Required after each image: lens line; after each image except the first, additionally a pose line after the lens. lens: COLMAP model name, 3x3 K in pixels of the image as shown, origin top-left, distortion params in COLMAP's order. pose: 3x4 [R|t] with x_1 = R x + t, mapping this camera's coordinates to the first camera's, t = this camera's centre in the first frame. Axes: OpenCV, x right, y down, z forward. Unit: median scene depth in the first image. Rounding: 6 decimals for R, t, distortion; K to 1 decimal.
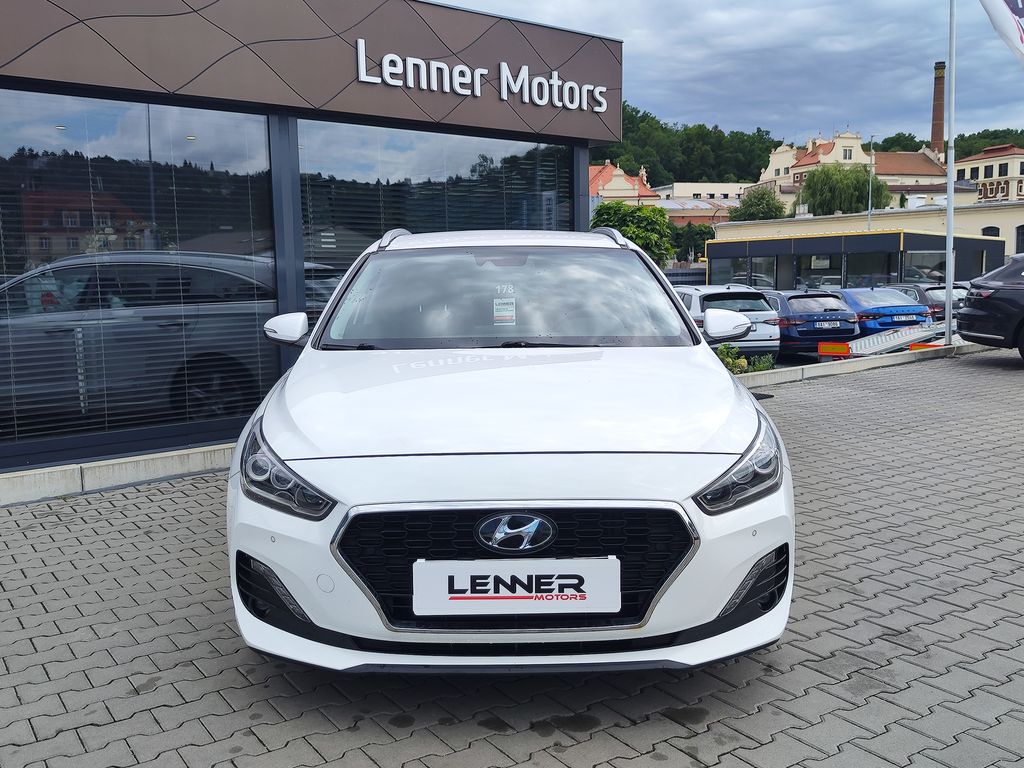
lens RADIAL K [[982.1, 0, 510.0], [0, 982.1, 384.9], [0, 0, 1]] dist [-0.015745, 0.000000]
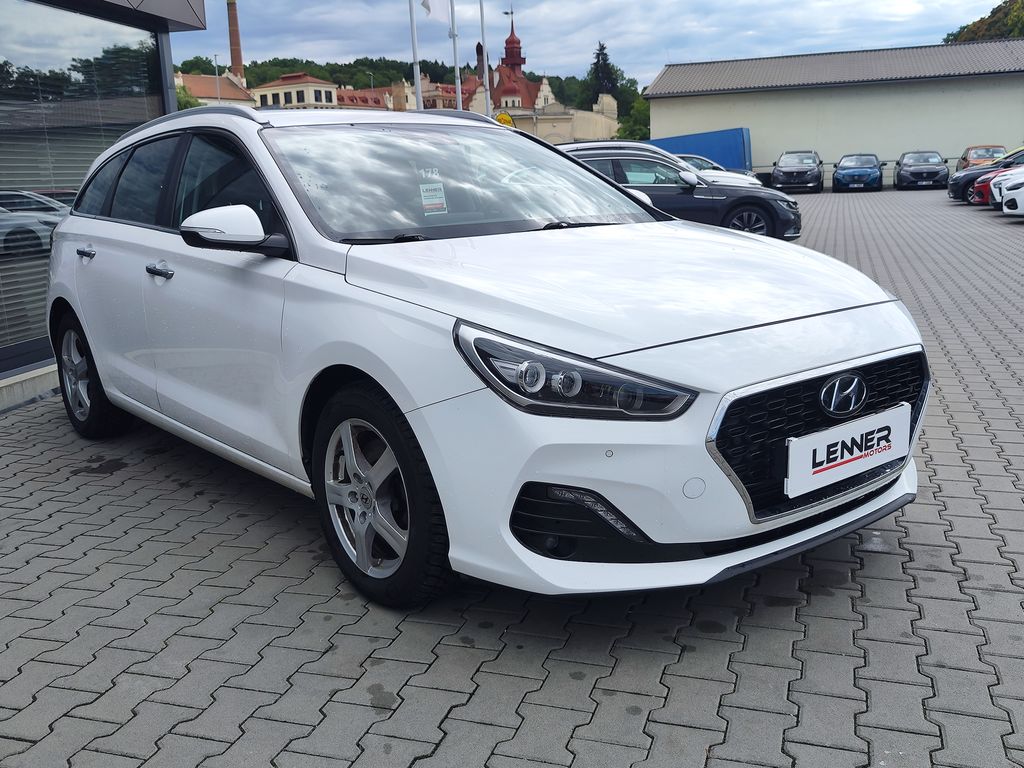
lens RADIAL K [[982.1, 0, 510.6], [0, 982.1, 382.3], [0, 0, 1]] dist [-0.015745, 0.000000]
pose [[0.781388, -0.136862, 0.608853, -0.769050], [0.092847, 0.990292, 0.103447, 0.005425], [-0.617100, -0.024303, 0.786509, 0.395642]]
